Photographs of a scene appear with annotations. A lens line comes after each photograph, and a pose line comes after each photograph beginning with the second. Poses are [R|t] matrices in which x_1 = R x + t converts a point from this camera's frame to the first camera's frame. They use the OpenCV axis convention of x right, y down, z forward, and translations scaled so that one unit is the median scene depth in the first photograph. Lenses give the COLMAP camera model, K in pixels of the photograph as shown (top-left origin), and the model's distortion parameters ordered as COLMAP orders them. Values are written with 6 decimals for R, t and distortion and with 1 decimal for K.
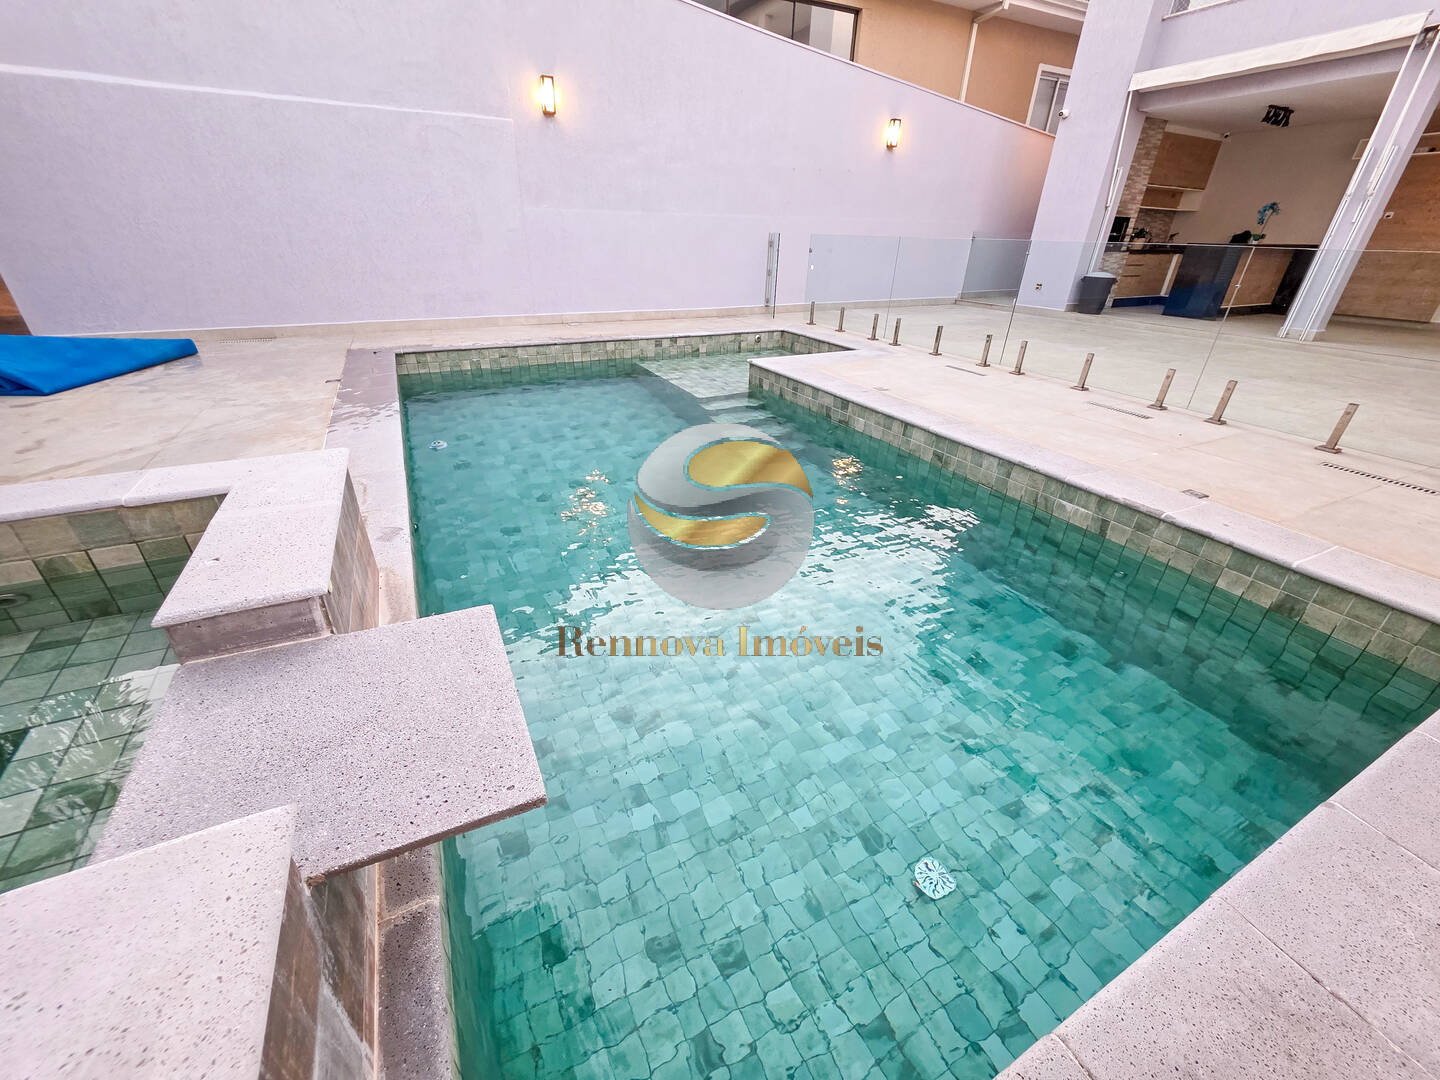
lens RADIAL K [[577.6, 0, 711.0], [0, 577.6, 537.9], [0, 0, 1]] dist [-0.002347, 0.000185]
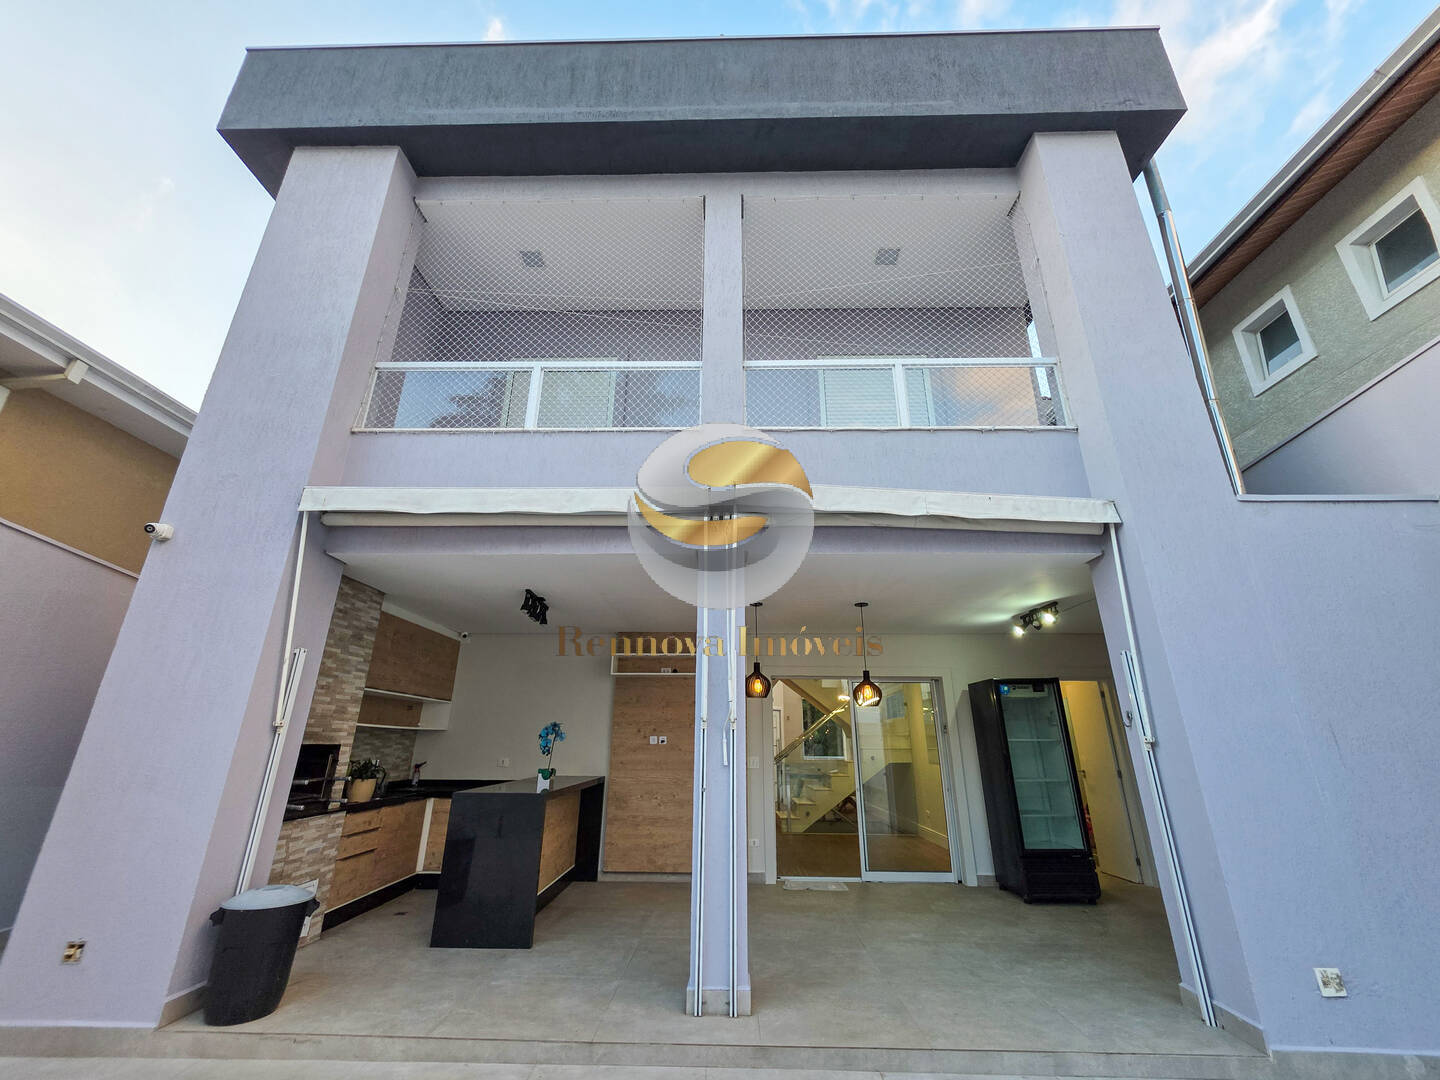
lens RADIAL K [[577.6, 0, 718.8], [0, 577.6, 537.4], [0, 0, 1]] dist [-0.002347, 0.000185]
pose [[0.462373, 0.283034, 0.840299, 0.400462], [0.419667, 0.764963, -0.488580, -0.305345], [-0.781083, 0.578552, 0.234918, 0.511981]]
